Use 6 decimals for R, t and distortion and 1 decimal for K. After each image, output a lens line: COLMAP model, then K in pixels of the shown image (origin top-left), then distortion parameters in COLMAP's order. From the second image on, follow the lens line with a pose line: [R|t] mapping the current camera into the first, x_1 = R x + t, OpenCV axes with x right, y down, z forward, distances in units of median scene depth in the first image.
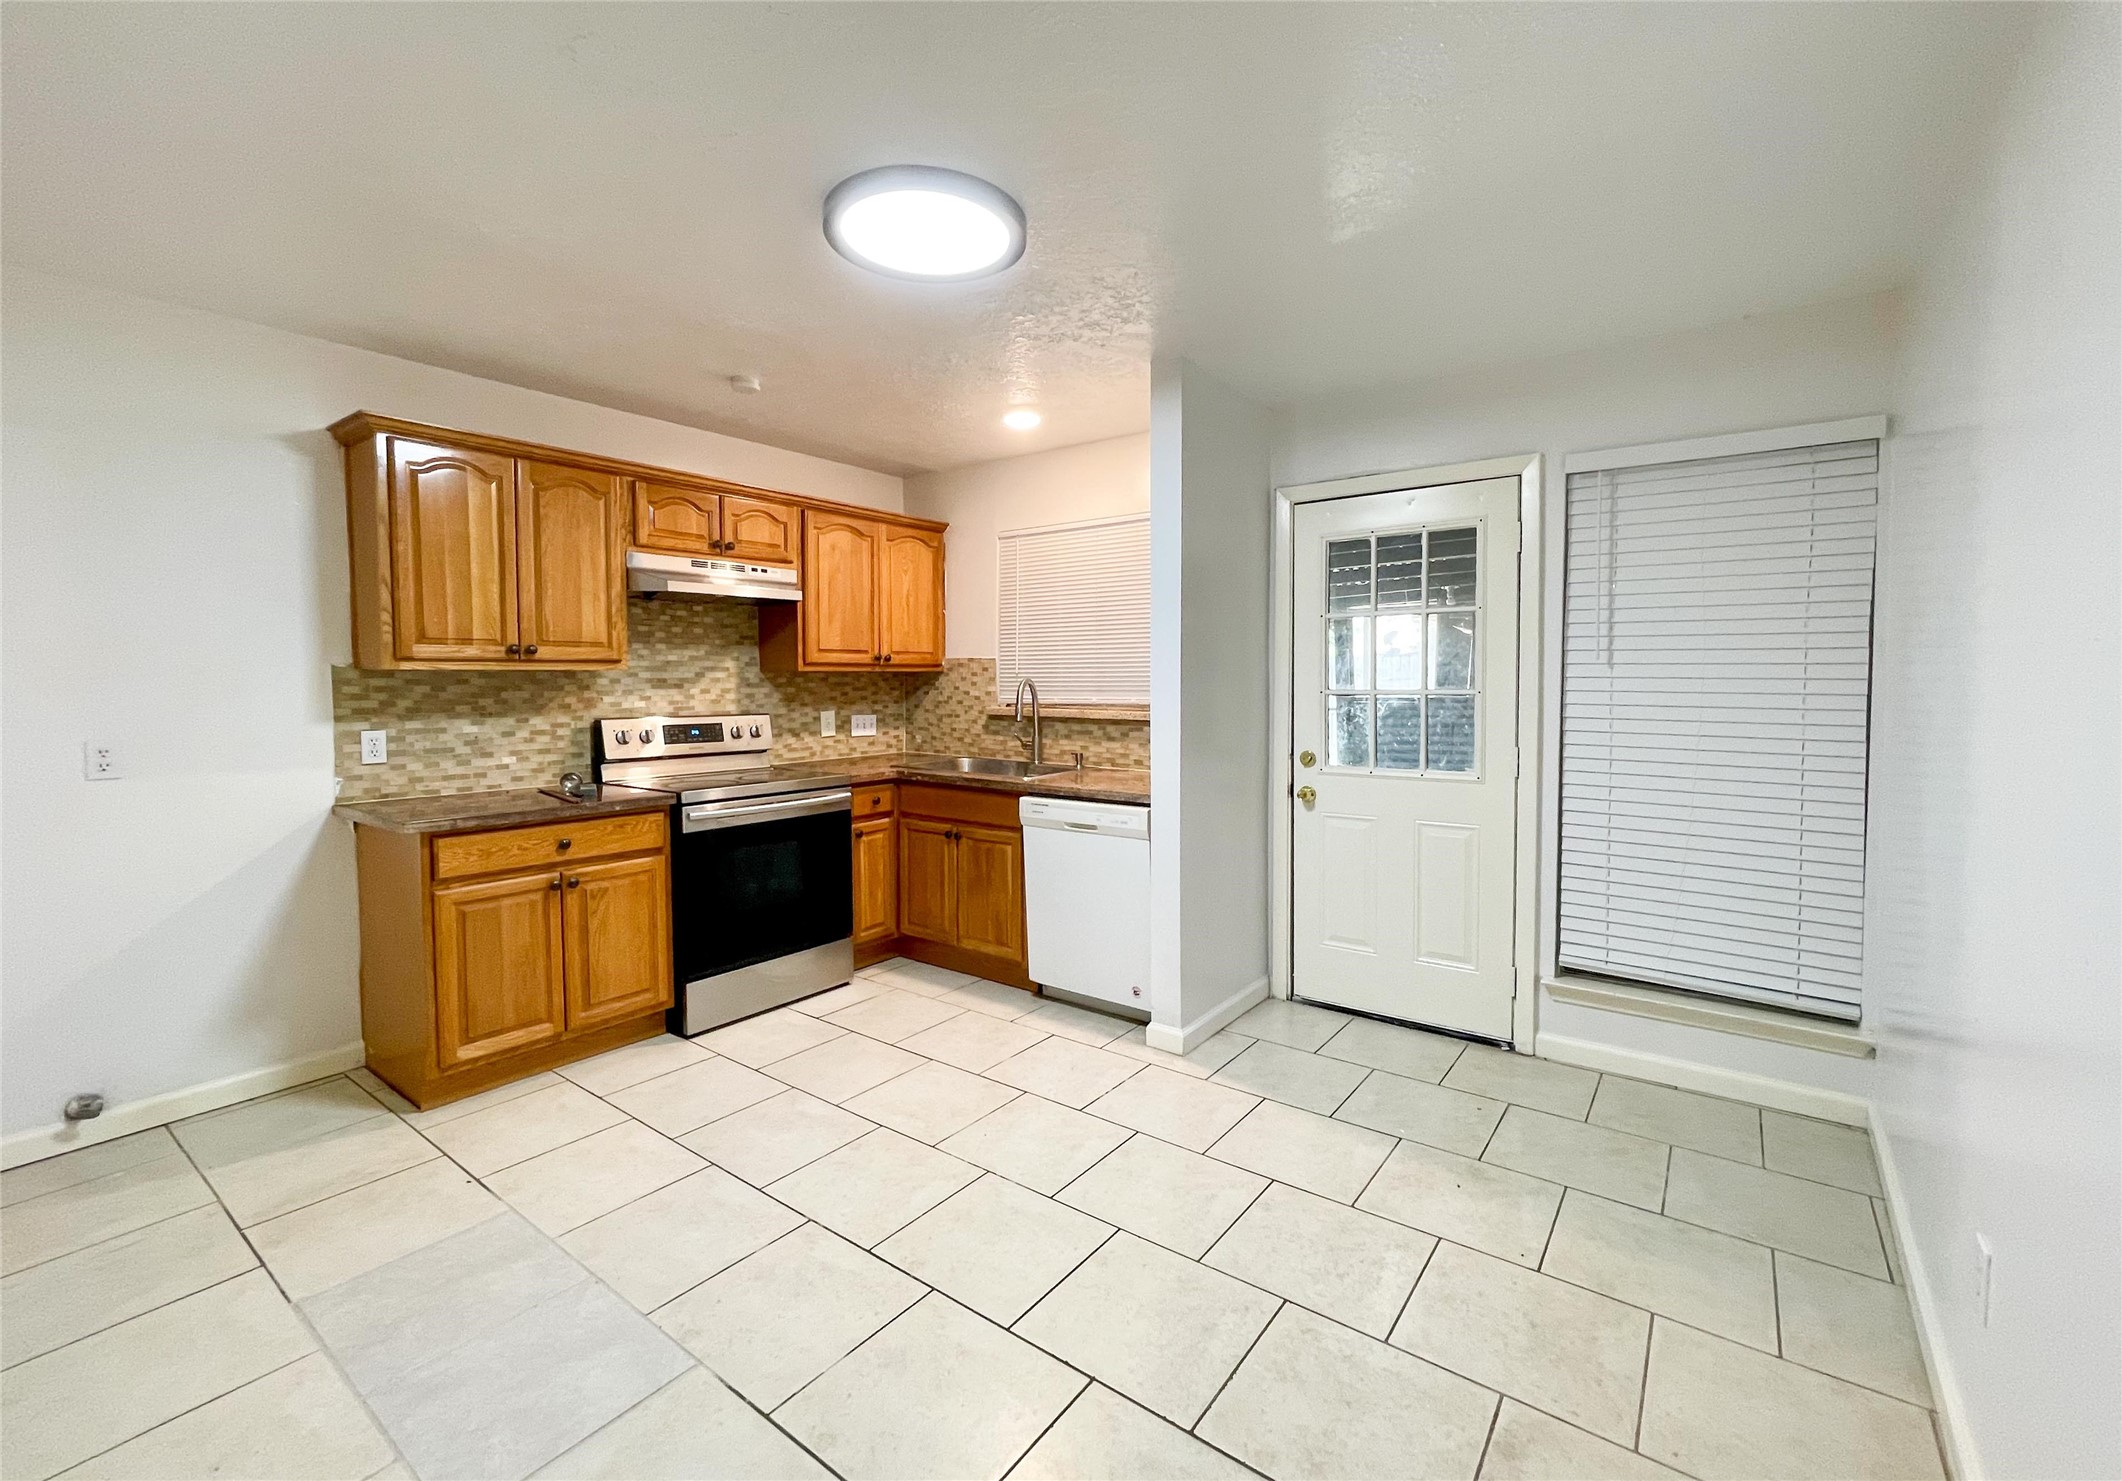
lens RADIAL K [[901.7, 0, 1067.4], [0, 901.7, 714.5], [0, 0, 1]] dist [0.002308, 0.000213]
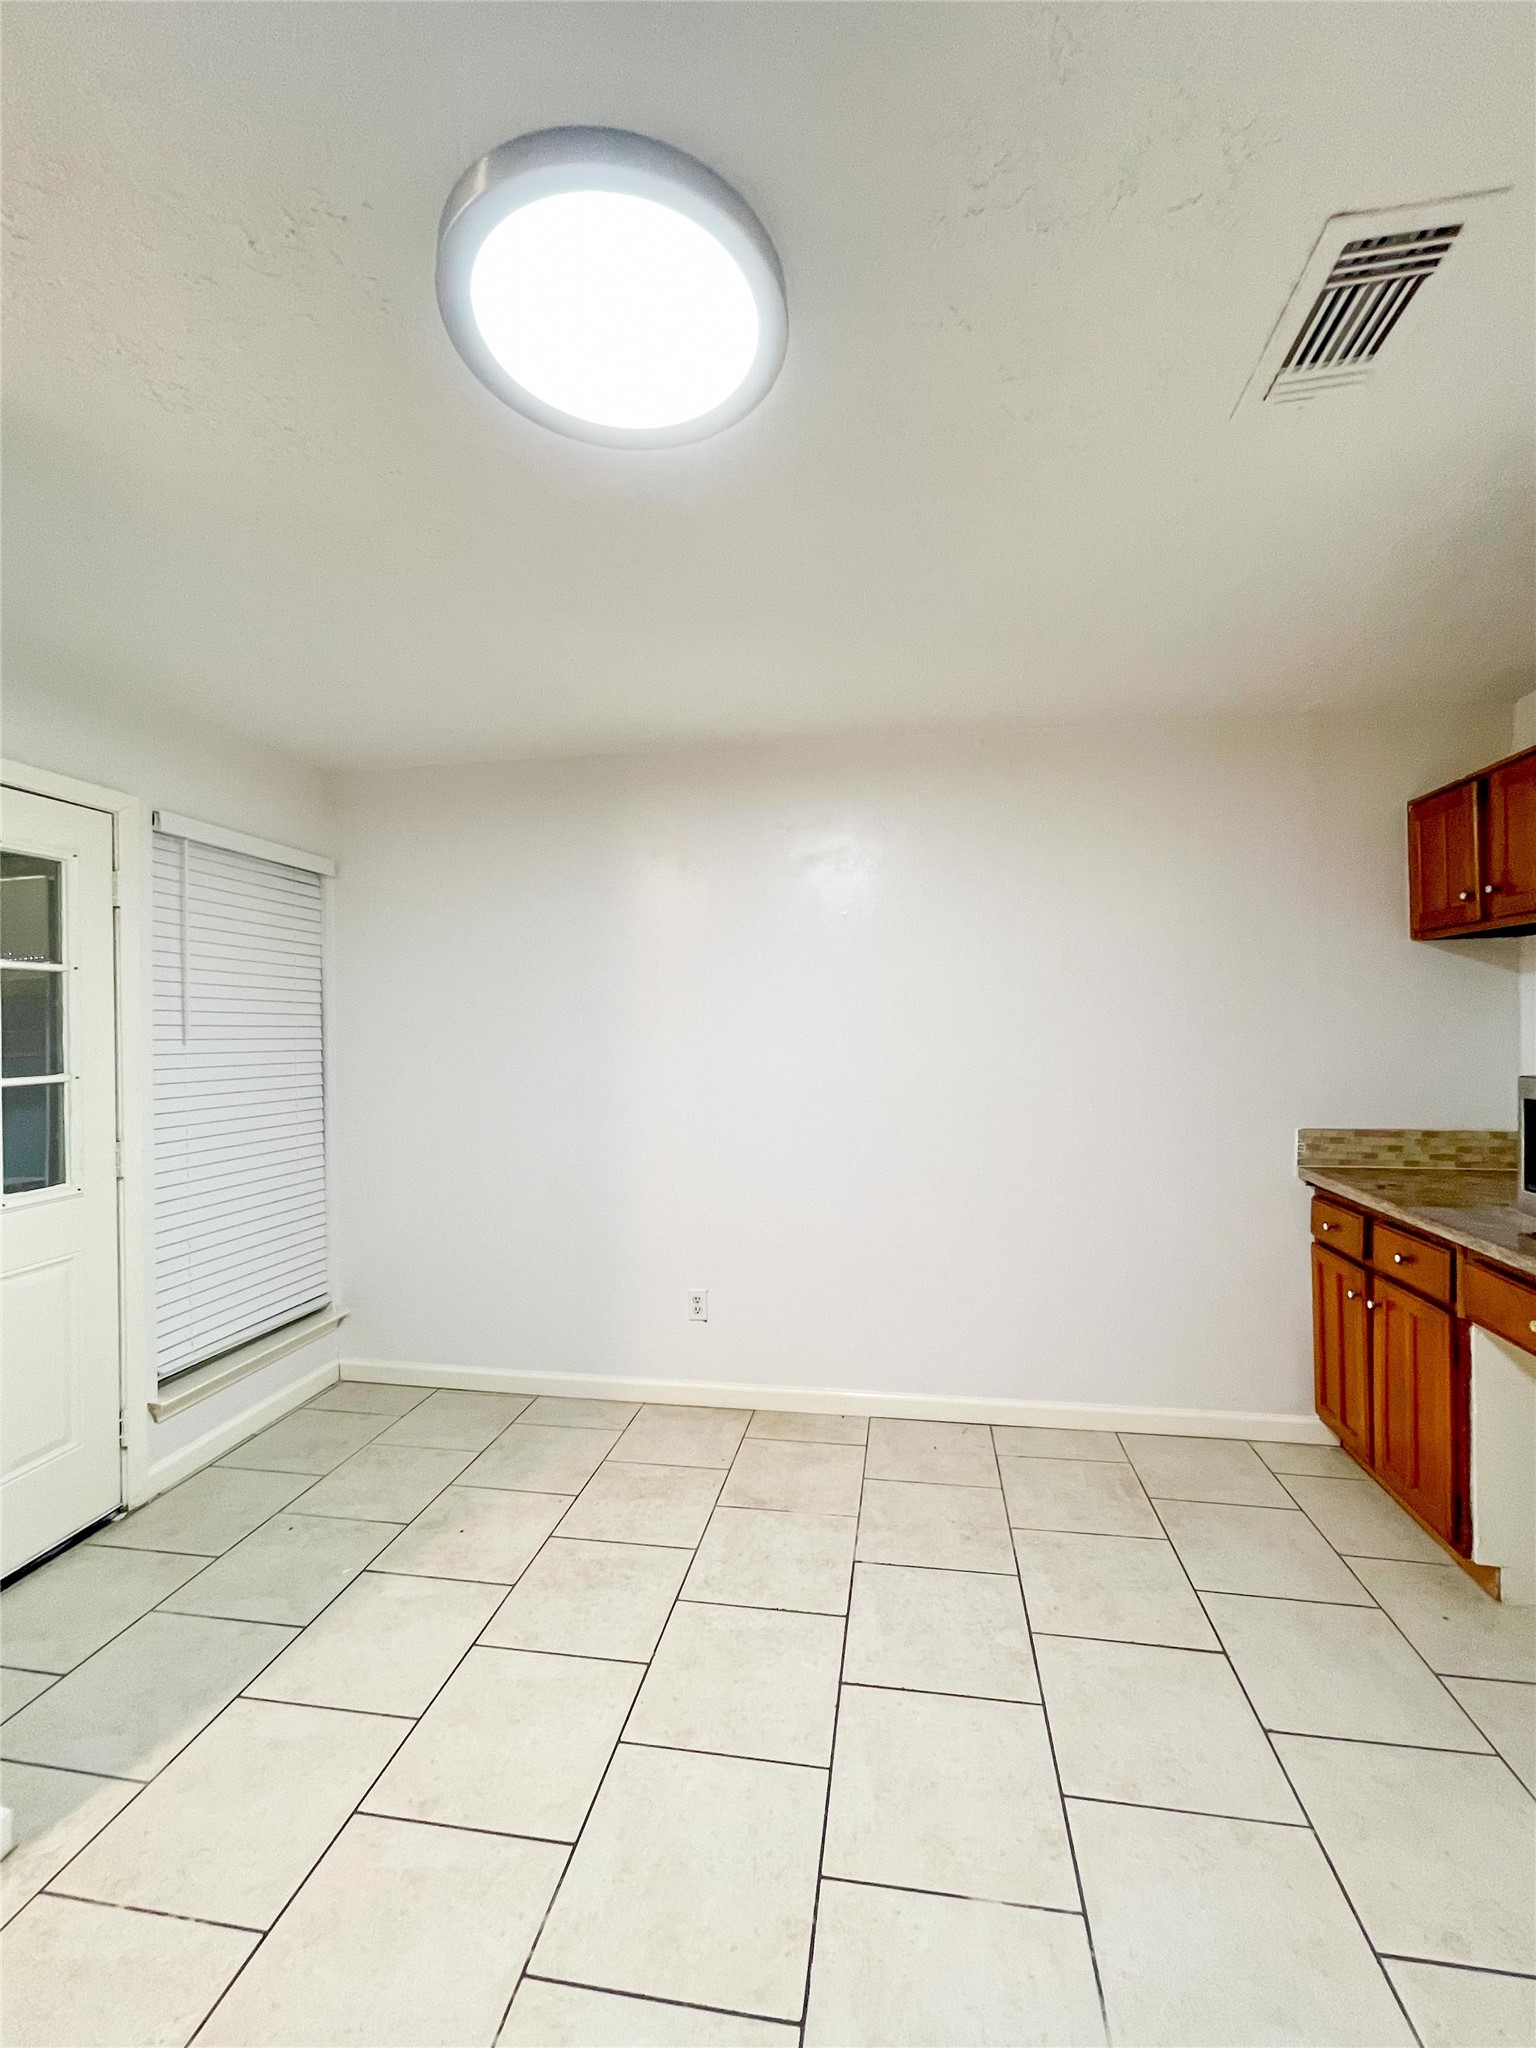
lens RADIAL K [[874.1, 0, 768.0], [0, 874.1, 1024.0], [0, 0, 1]] dist [-0.014442, 0.017099]
pose [[-0.450602, 0.010304, 0.892665, -0.970774], [0.051651, 0.998559, 0.014547, -0.103803], [-0.891229, 0.052662, -0.450485, 1.657369]]
